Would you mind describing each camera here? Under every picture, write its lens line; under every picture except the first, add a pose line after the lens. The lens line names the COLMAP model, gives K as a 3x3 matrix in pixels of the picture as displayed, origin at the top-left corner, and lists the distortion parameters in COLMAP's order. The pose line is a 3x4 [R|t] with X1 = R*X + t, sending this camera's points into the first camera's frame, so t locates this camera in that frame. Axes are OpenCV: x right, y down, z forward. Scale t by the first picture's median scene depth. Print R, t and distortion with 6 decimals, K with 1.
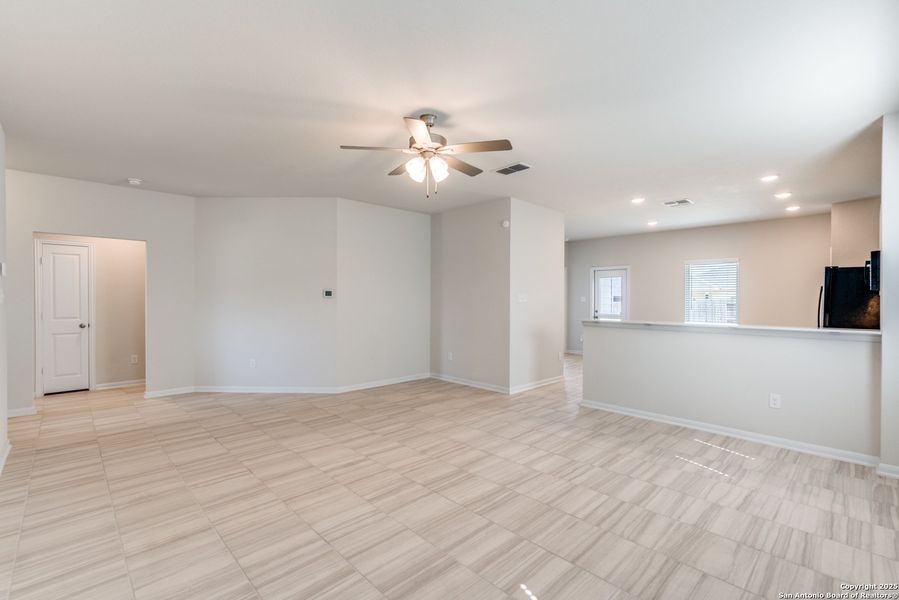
lens RADIAL K [[406.3, 0, 449.7], [0, 406.3, 300.7], [0, 0, 1]] dist [-0.009693, 0.001117]
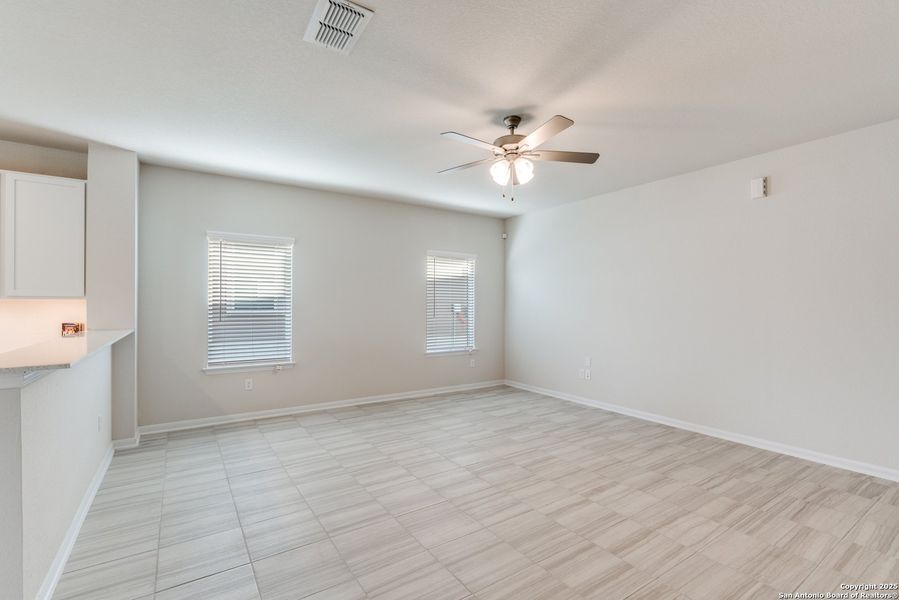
lens RADIAL K [[406.3, 0, 446.1], [0, 406.3, 300.9], [0, 0, 1]] dist [-0.009693, 0.001117]
pose [[-0.982592, -0.004714, 0.185714, -0.075262], [-0.005041, 0.999986, -0.001287, -0.011067], [-0.185706, -0.002201, -0.982603, 1.871110]]
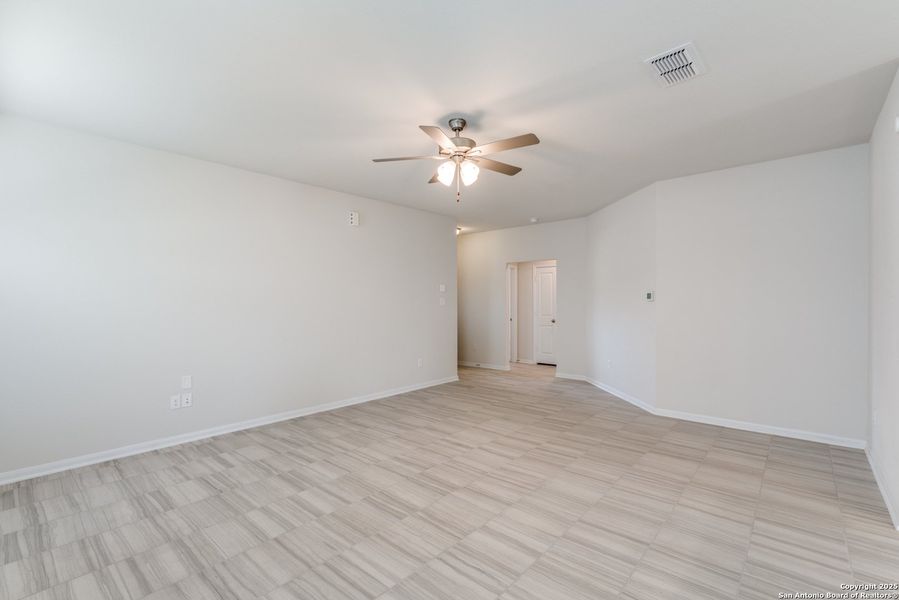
lens RADIAL K [[406.3, 0, 447.9], [0, 406.3, 303.9], [0, 0, 1]] dist [-0.009693, 0.001117]
pose [[0.075662, 0.002788, -0.997130, 0.886316], [-0.002446, 0.999994, 0.002611, -0.005422], [0.997131, 0.002242, 0.075669, 0.846571]]
